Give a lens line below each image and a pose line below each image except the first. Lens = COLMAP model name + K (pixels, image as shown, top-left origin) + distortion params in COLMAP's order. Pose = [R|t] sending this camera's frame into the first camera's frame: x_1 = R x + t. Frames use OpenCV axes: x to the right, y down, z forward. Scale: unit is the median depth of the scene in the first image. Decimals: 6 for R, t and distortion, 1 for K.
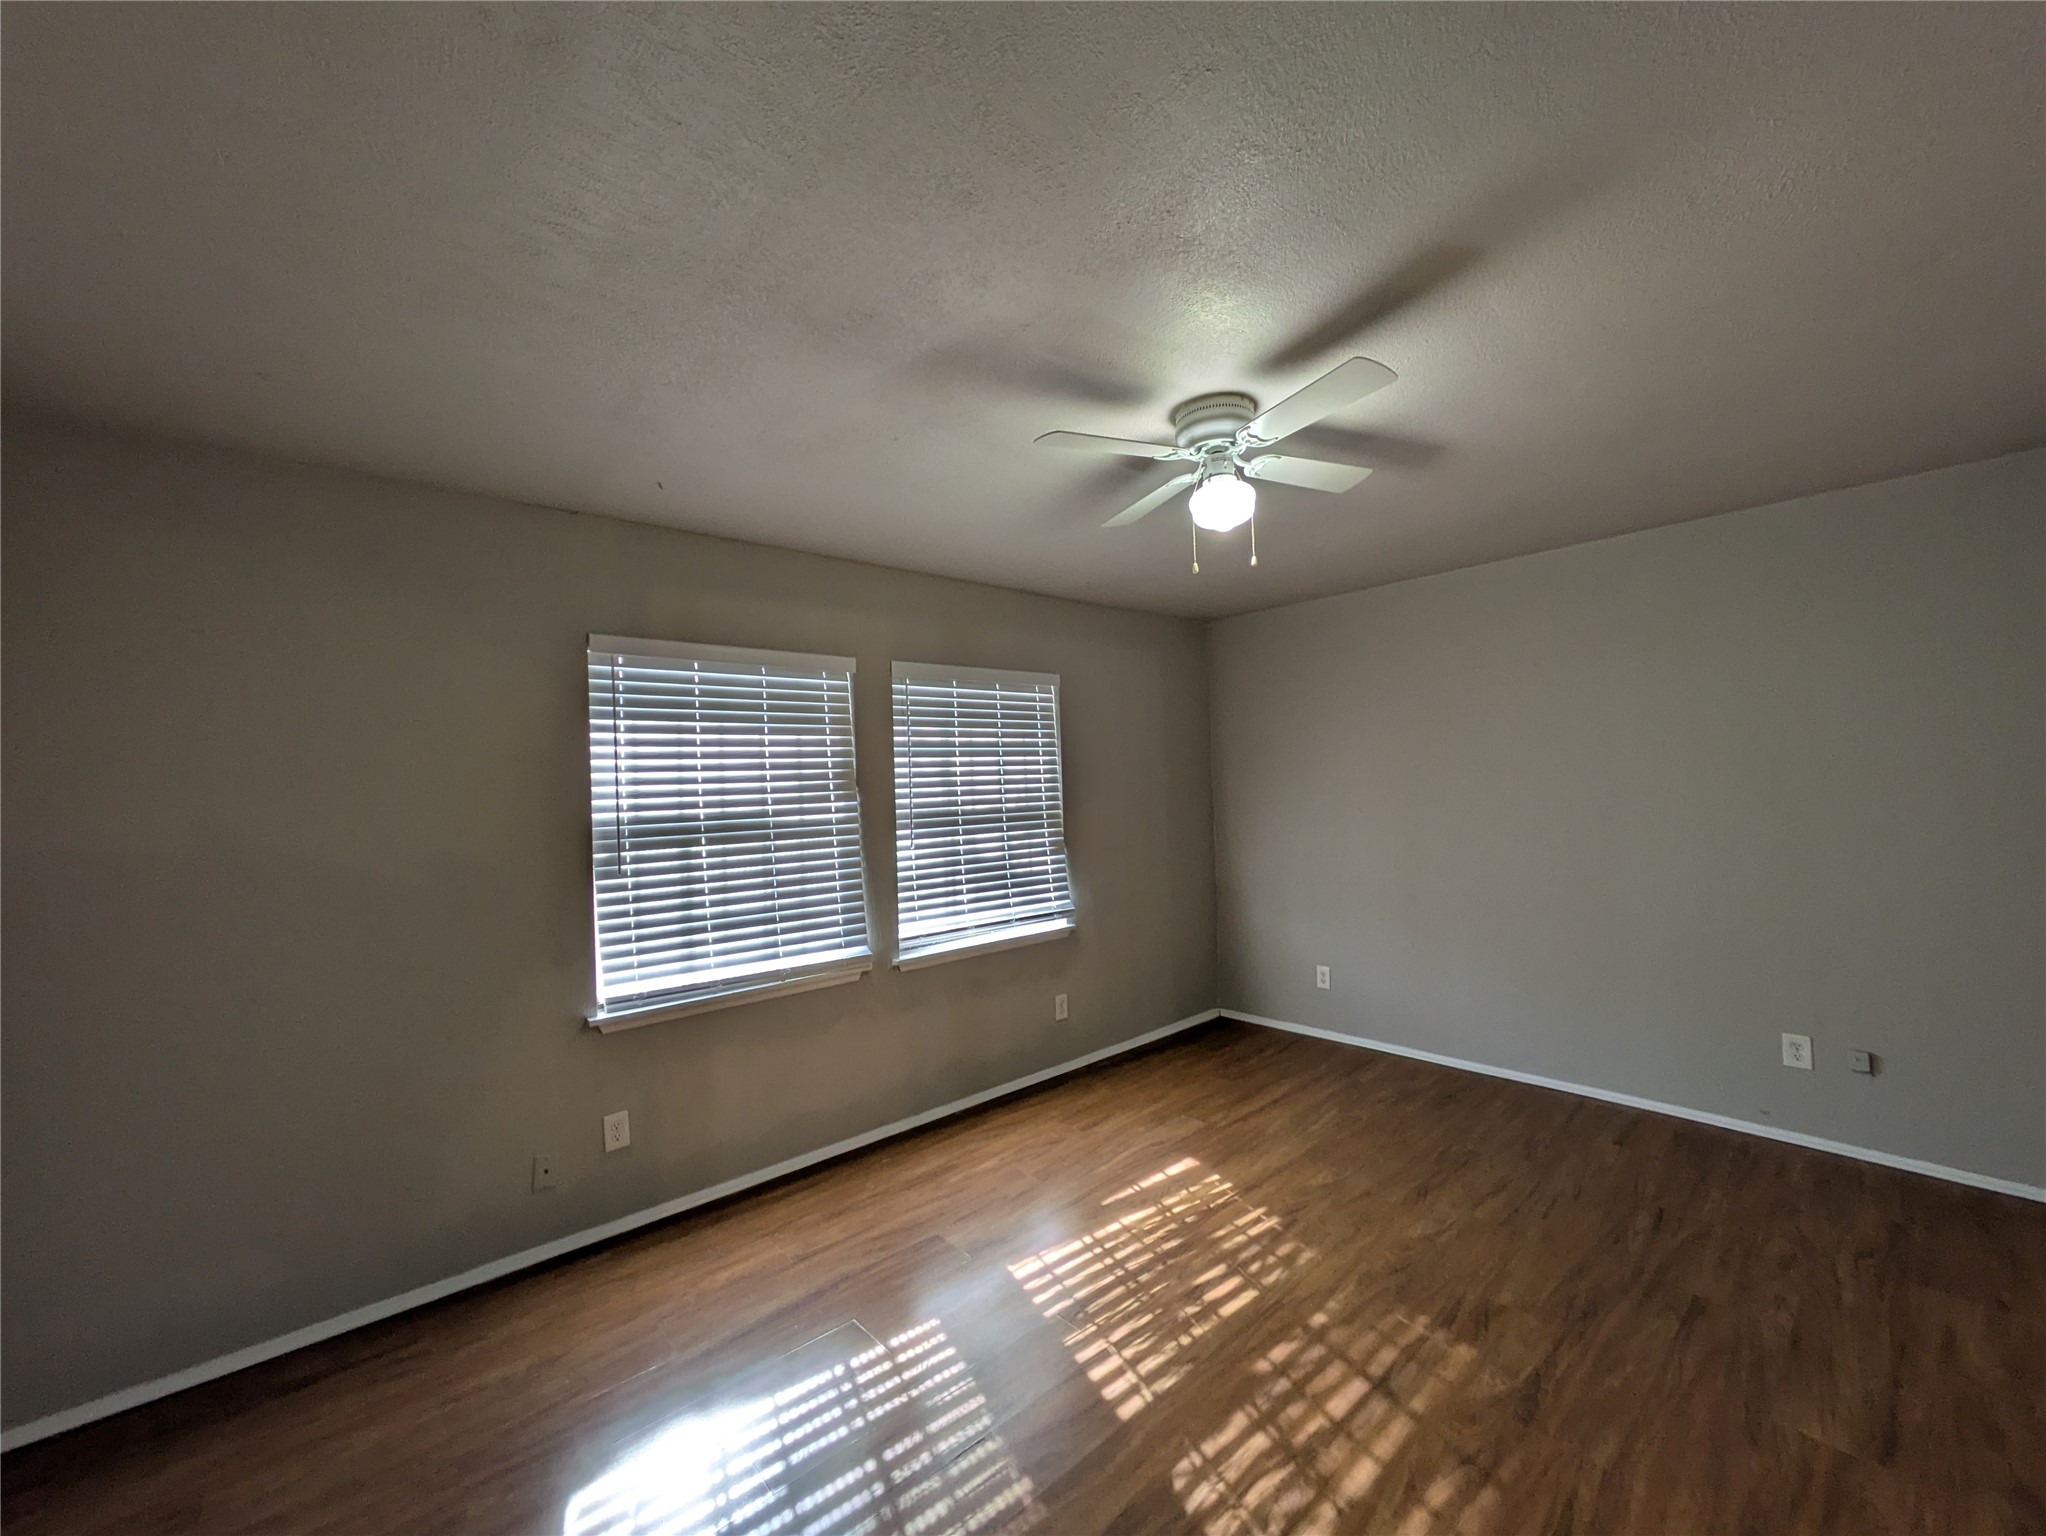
lens RADIAL K [[803.2, 0, 1036.2], [0, 803.2, 774.5], [0, 0, 1]] dist [-0.001725, -0.000030]
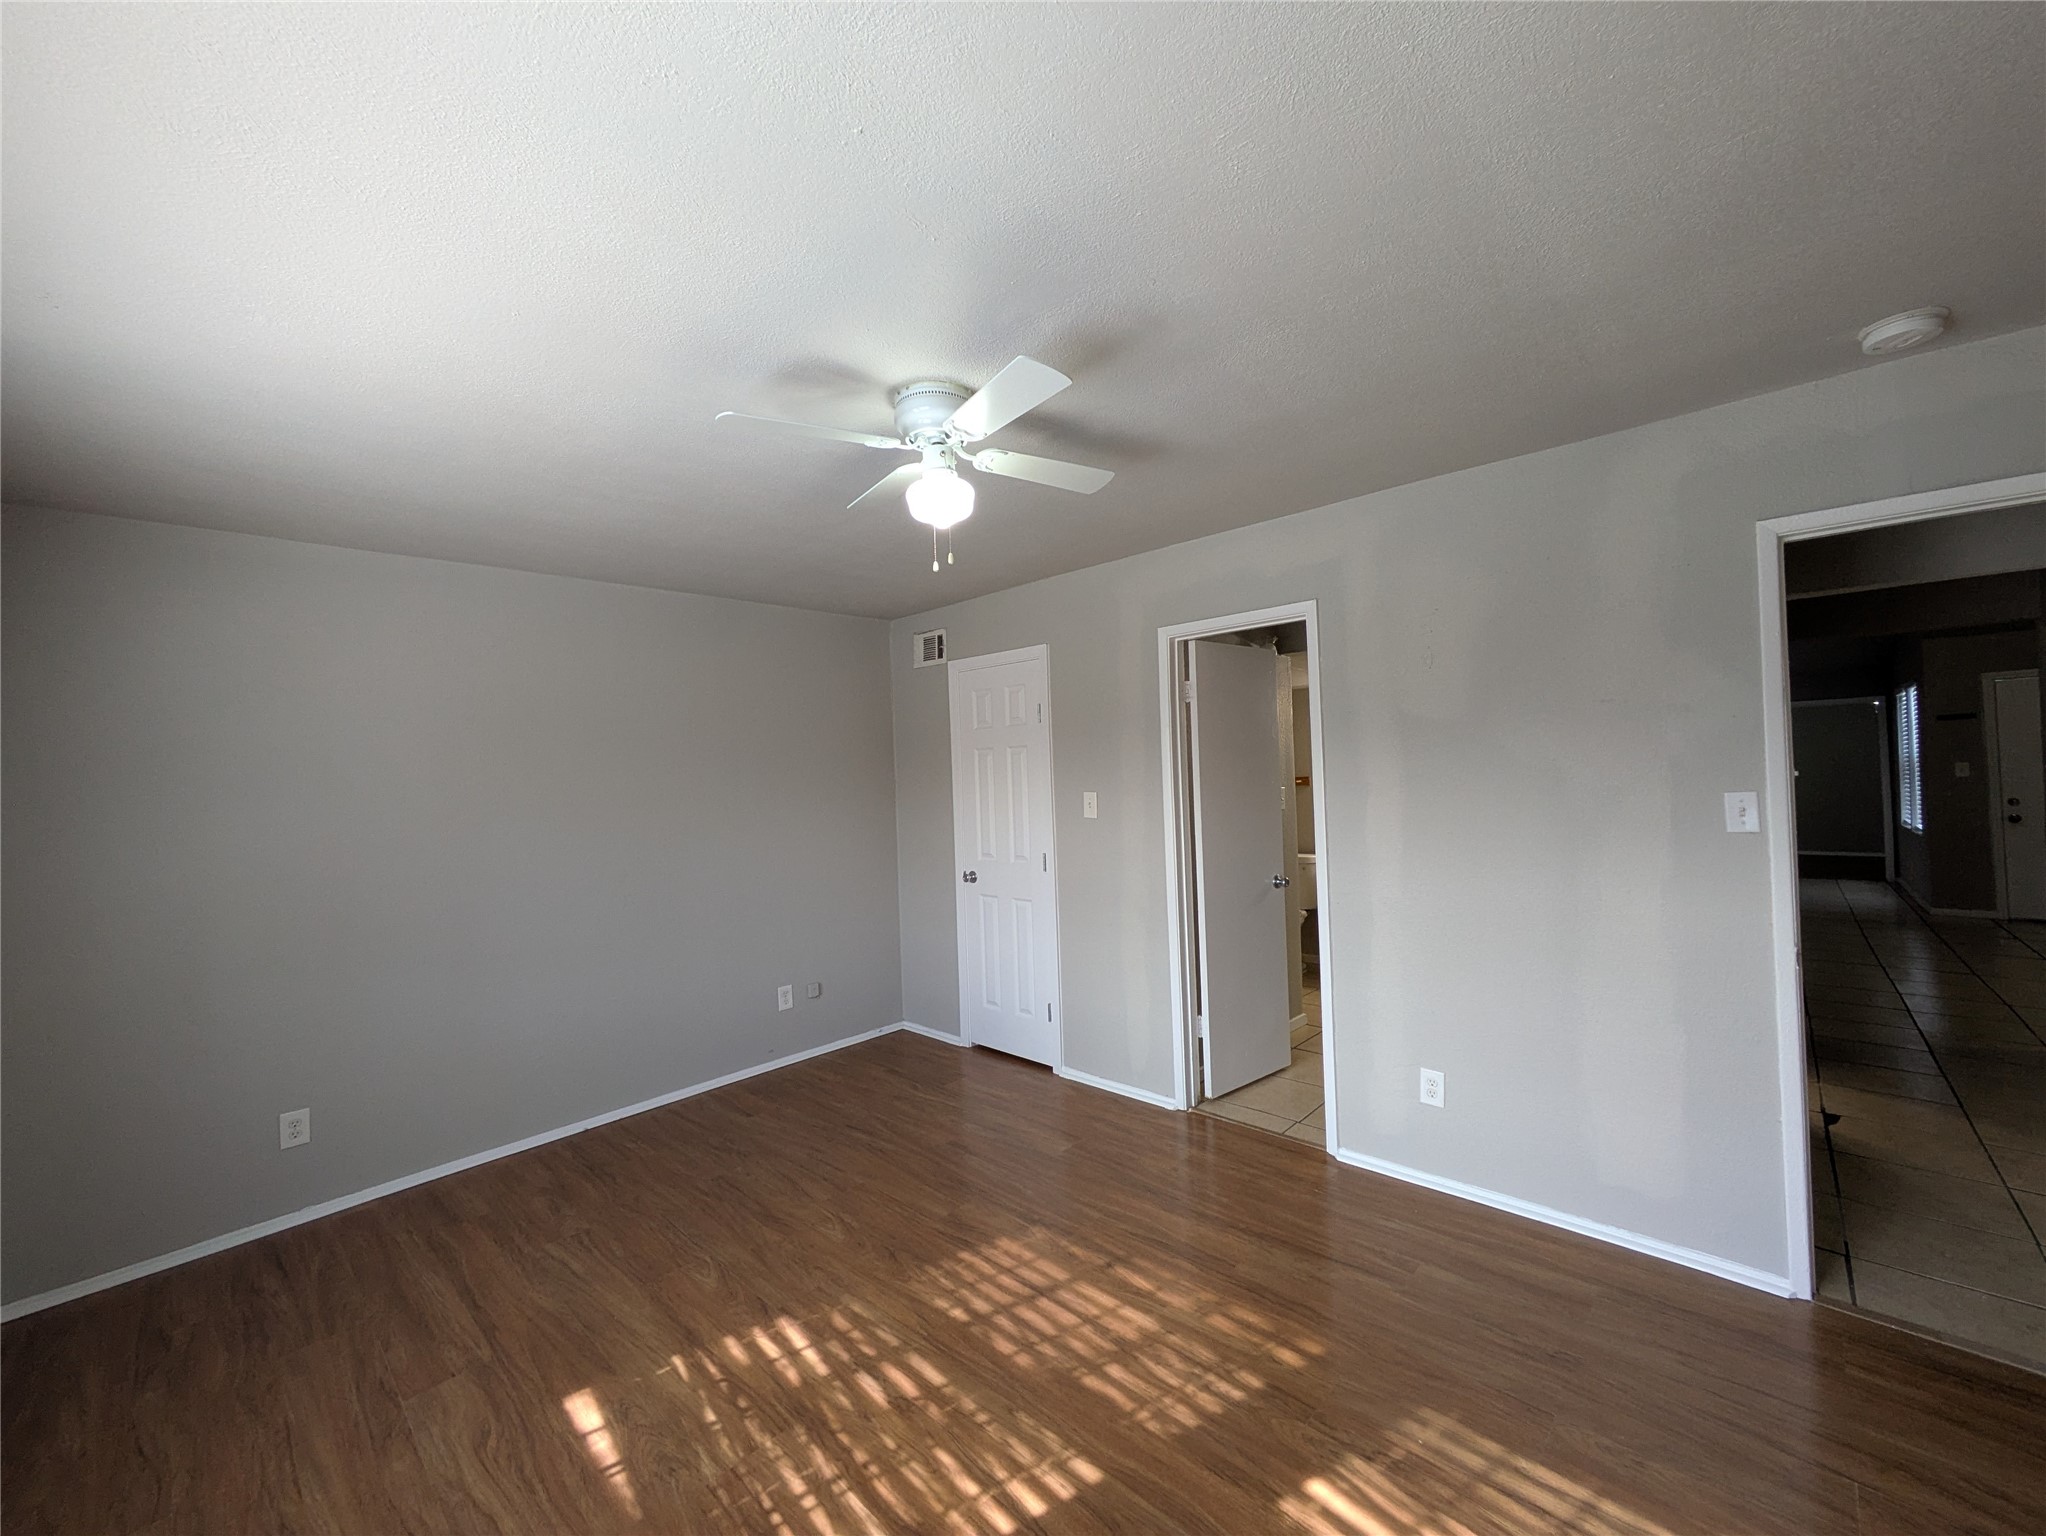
lens RADIAL K [[810.0, 0, 1034.5], [0, 810.0, 776.7], [0, 0, 1]] dist [-0.007238, 0.004263]
pose [[-0.086330, 0.031609, 0.995765, -0.609953], [0.027753, 0.999185, -0.029312, 0.017355], [-0.995880, 0.025105, -0.087137, 0.830284]]
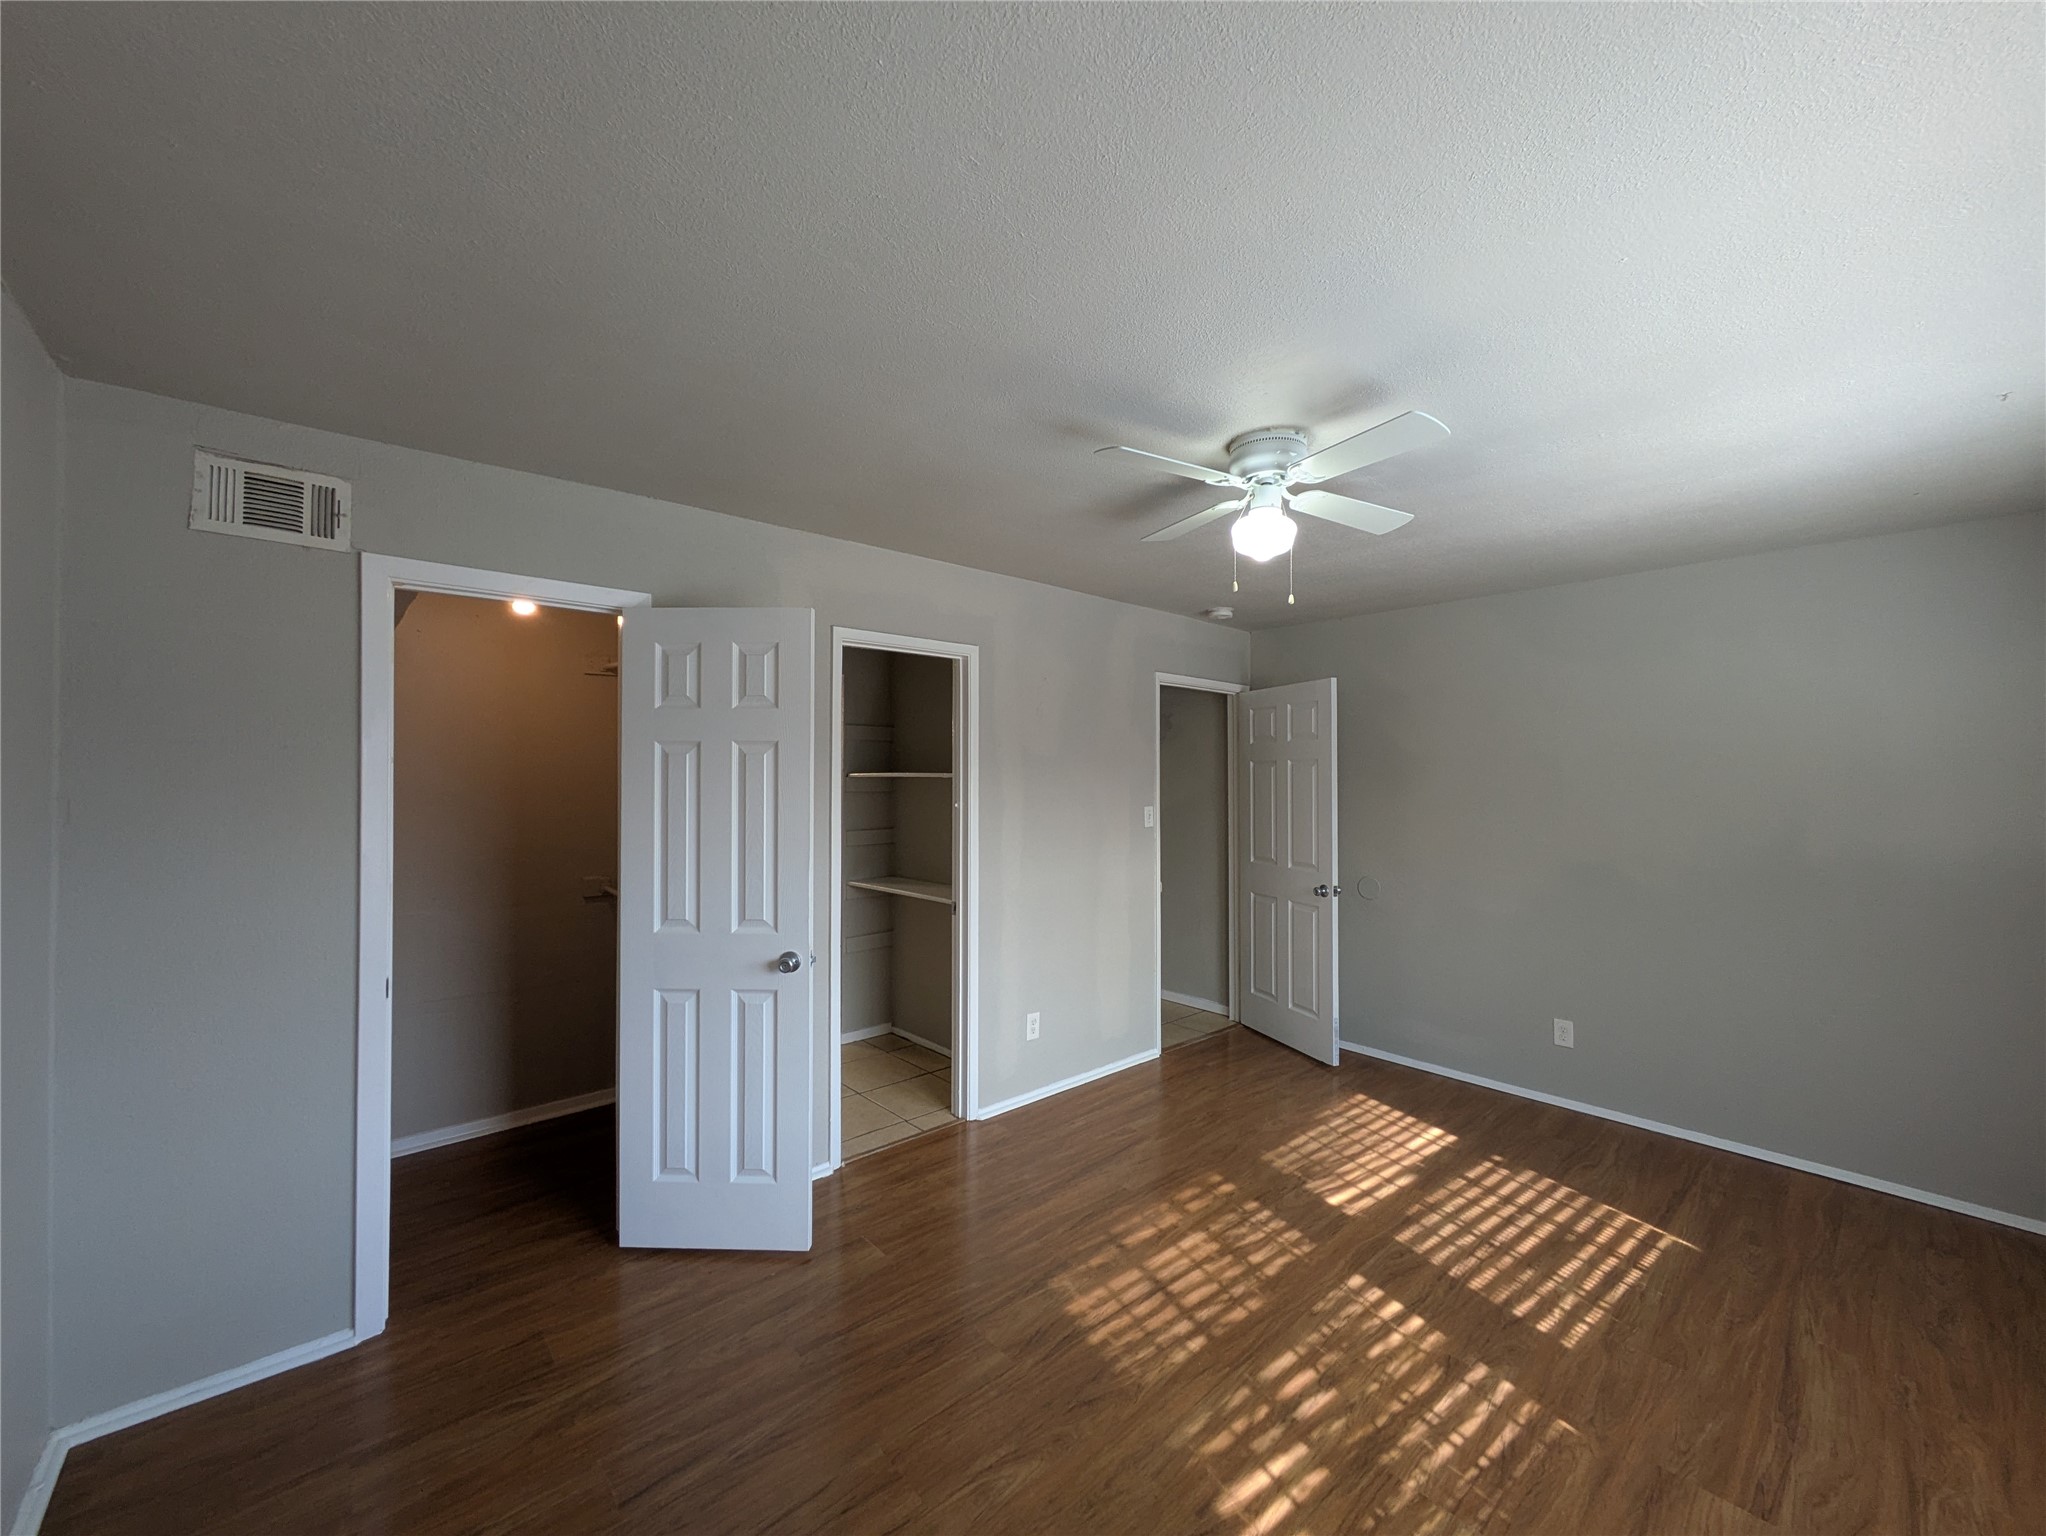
lens RADIAL K [[810.0, 0, 1034.5], [0, 810.0, 776.7], [0, 0, 1]] dist [-0.007238, 0.004263]
pose [[-0.999541, 0.030064, -0.003618, 0.455740], [0.030111, 0.999452, -0.013739, -0.016364], [0.003203, -0.013842, -0.999899, 1.715822]]
